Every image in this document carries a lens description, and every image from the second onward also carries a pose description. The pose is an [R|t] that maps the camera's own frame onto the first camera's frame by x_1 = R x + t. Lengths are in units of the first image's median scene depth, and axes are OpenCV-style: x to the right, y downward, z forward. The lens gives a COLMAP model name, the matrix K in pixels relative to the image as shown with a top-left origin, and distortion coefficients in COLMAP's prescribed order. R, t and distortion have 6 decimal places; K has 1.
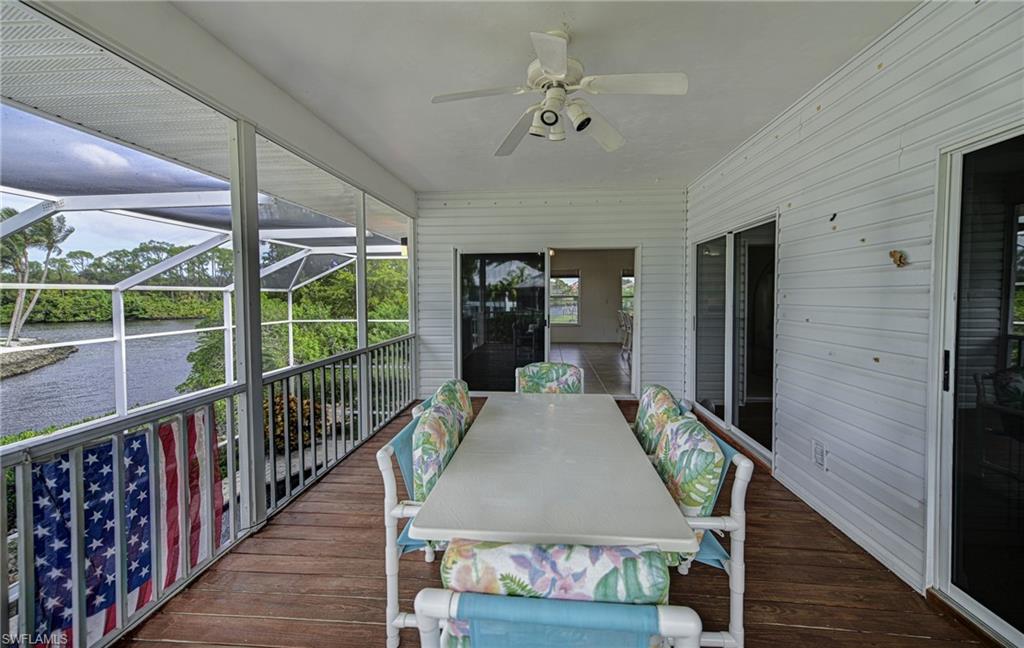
lens RADIAL K [[399.7, 0, 522.1], [0, 399.7, 307.4], [0, 0, 1]] dist [0.002232, 0.000311]
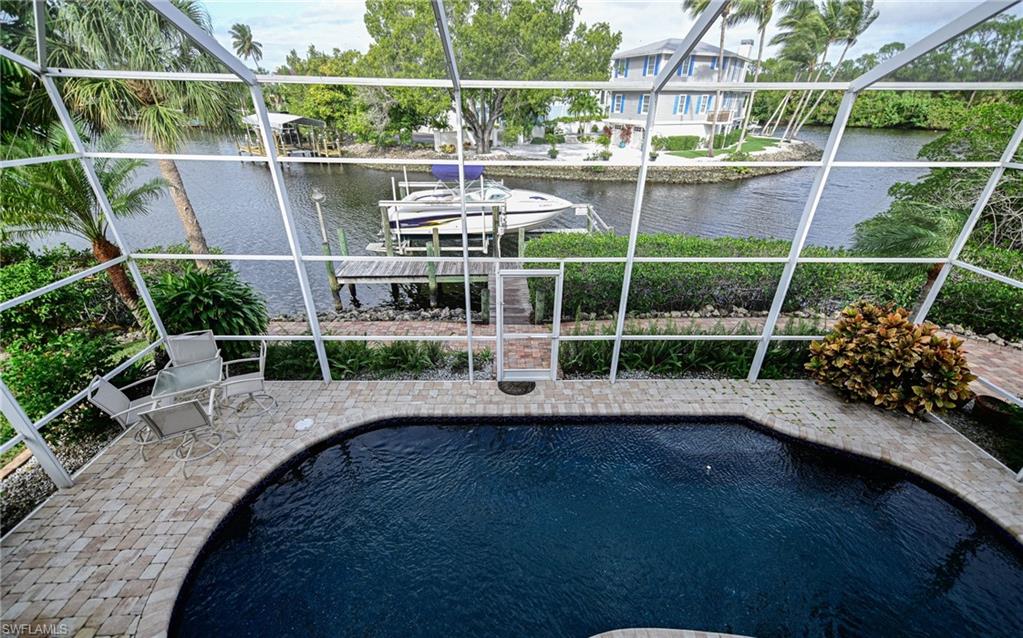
lens RADIAL K [[414.0, 0, 515.5], [0, 414.0, 317.0], [0, 0, 1]] dist [0.016910, 0.000056]
pose [[0.077293, 0.470783, -0.878857, -0.018969], [-0.042871, 0.882248, 0.468829, -0.002143], [0.996086, 0.001440, 0.088375, 0.063528]]
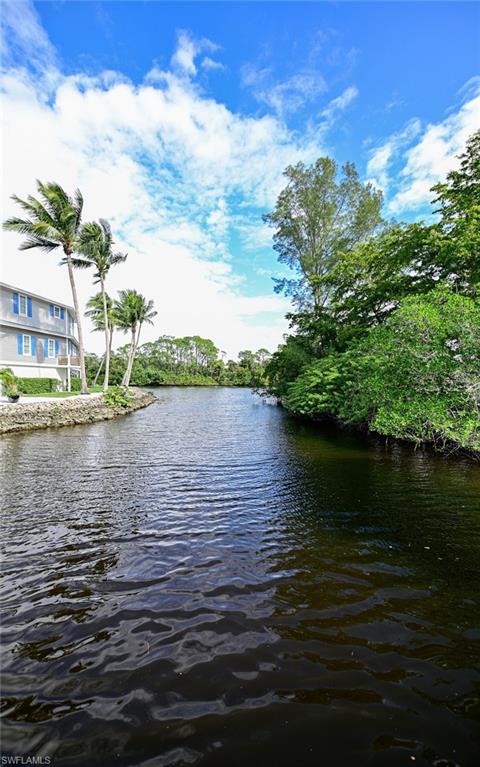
lens RADIAL K [[306.9, 0, 240.0], [0, 306.9, 383.5], [0, 0, 1]] dist [0.018006, 0.000205]
pose [[0.898881, 0.009907, -0.438081, -0.240287], [-0.015609, 0.999834, -0.009417, 0.040867], [0.437915, 0.015303, 0.898886, 0.118837]]
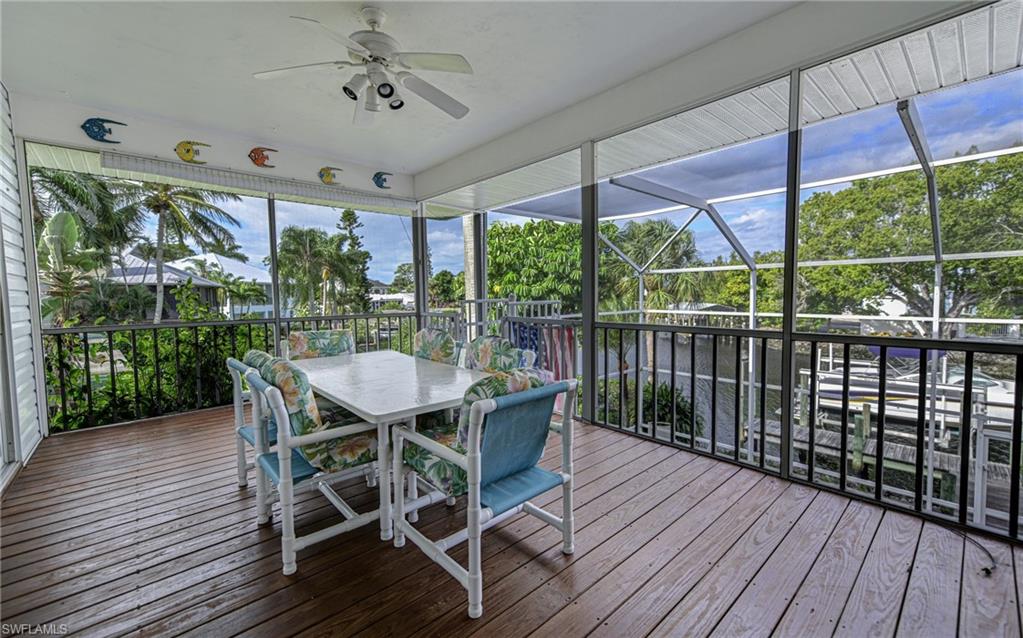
lens RADIAL K [[414.0, 0, 515.5], [0, 414.0, 317.0], [0, 0, 1]] dist [0.016910, 0.000056]
pose [[-0.701166, 0.056970, -0.710718, 0.018251], [-0.004894, 0.996395, 0.084698, 0.001231], [0.712981, 0.062866, -0.698360, 0.059537]]
